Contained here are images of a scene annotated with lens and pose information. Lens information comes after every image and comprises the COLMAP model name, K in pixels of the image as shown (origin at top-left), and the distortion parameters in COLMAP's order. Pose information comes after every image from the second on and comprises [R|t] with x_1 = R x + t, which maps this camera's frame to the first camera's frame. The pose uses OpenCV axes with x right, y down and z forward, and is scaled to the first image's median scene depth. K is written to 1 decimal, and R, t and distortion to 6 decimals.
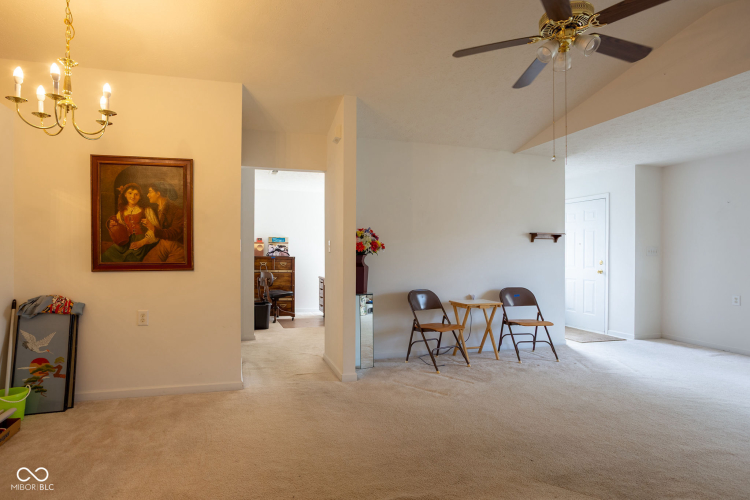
lens RADIAL K [[389.2, 0, 375.0], [0, 389.2, 250.0], [0, 0, 1]] dist [-0.000913, 0.000227]
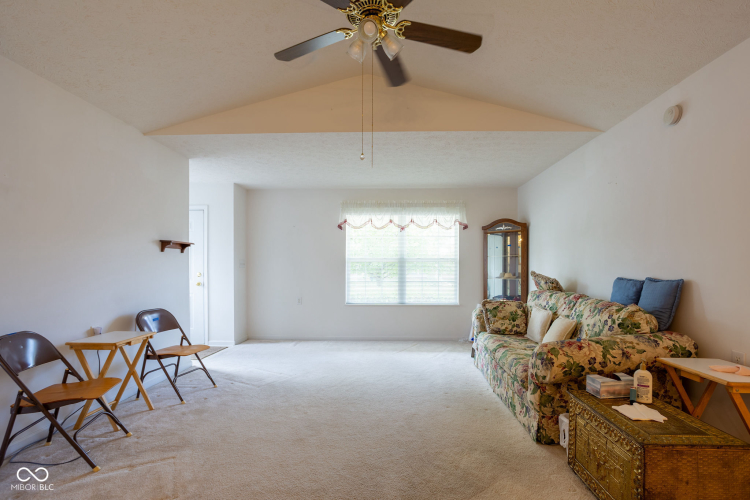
lens RADIAL K [[366.0, 0, 374.7], [0, 366.0, 266.7], [0, 0, 1]] dist [-0.000441, 0.000083]
pose [[0.392047, -0.005438, 0.919929, -0.135001], [-0.003229, 0.999968, 0.007287, 0.005051], [-0.919939, -0.005827, 0.392017, 0.308087]]
